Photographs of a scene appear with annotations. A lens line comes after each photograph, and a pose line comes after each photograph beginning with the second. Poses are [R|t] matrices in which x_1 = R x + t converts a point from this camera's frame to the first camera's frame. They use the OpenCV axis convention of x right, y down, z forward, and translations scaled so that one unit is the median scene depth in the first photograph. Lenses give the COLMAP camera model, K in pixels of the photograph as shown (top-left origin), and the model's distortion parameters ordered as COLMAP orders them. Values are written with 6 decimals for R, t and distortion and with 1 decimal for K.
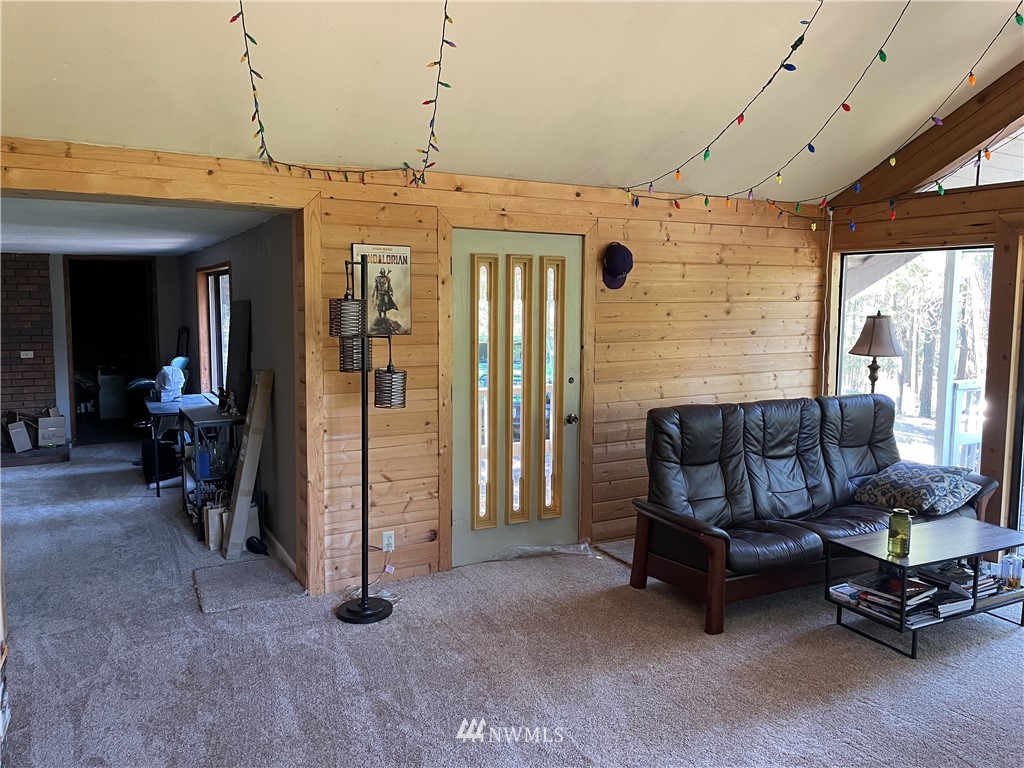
lens RADIAL K [[776.4, 0, 515.7], [0, 776.4, 381.3], [0, 0, 1]] dist [0.089392, -0.120922]
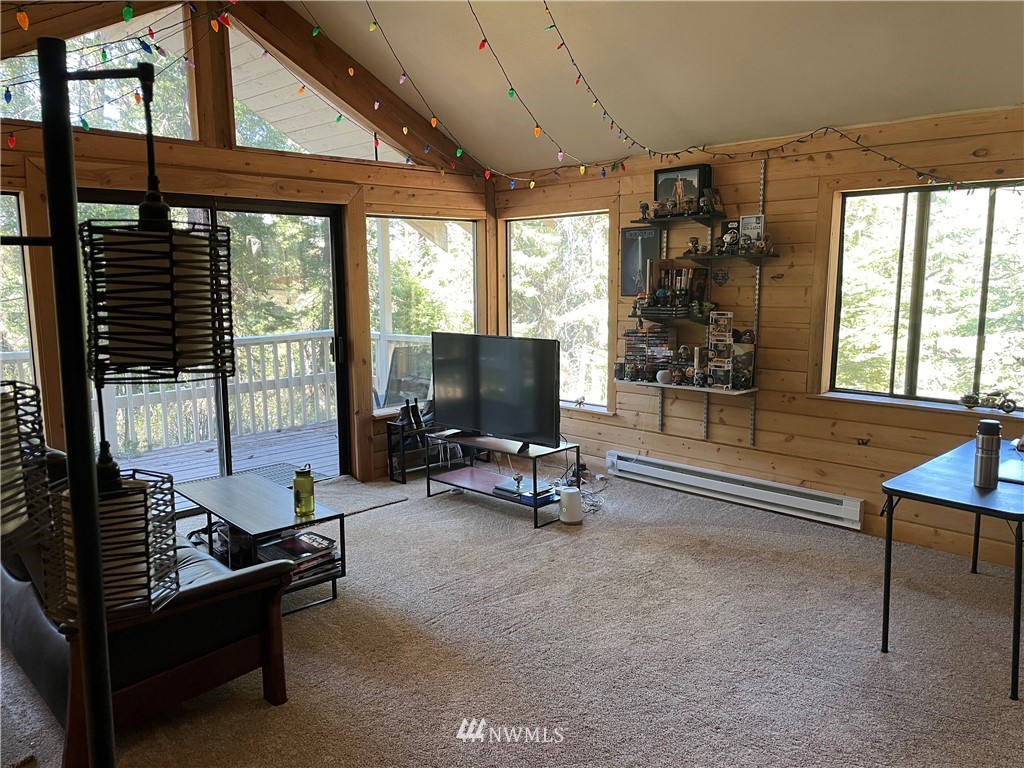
lens RADIAL K [[776.4, 0, 515.7], [0, 776.4, 381.3], [0, 0, 1]] dist [0.089392, -0.120922]
pose [[-0.296652, -0.139526, 0.944738, -0.361084], [0.097524, 0.979671, 0.175308, -0.065053], [-0.949993, 0.144140, -0.277015, 0.710773]]
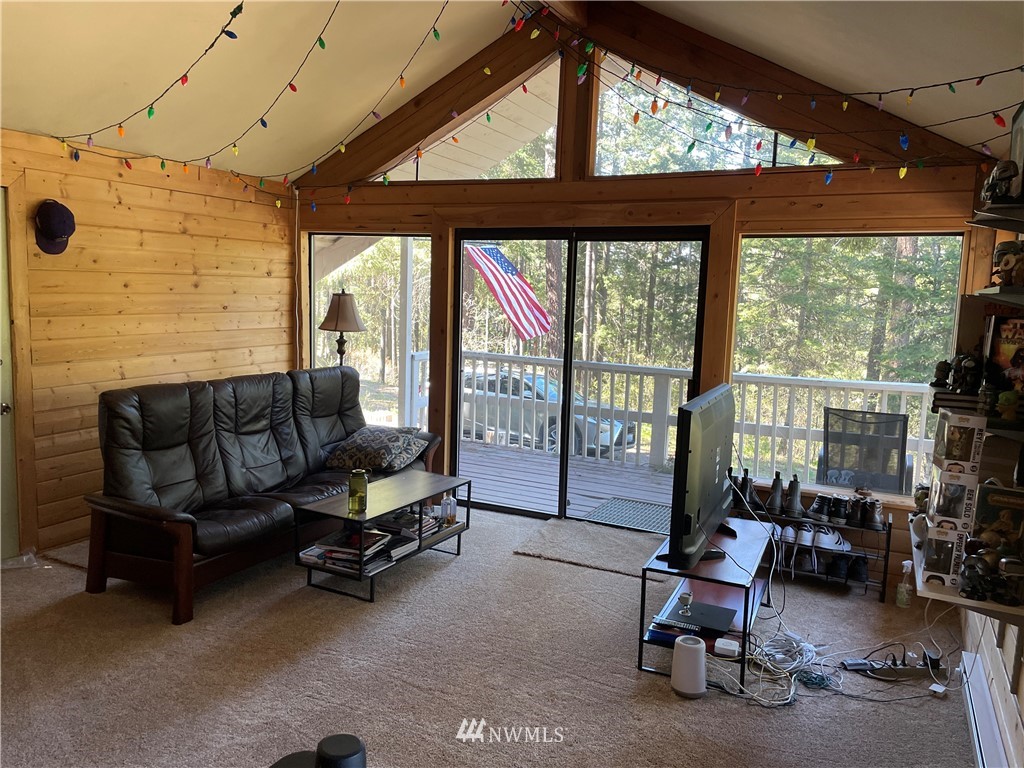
lens RADIAL K [[776.4, 0, 515.7], [0, 776.4, 381.3], [0, 0, 1]] dist [0.089392, -0.120922]
pose [[0.808282, -0.046736, 0.586938, 0.024330], [0.029450, 0.998806, 0.038977, 0.002490], [-0.588059, -0.014219, 0.808693, -0.004365]]
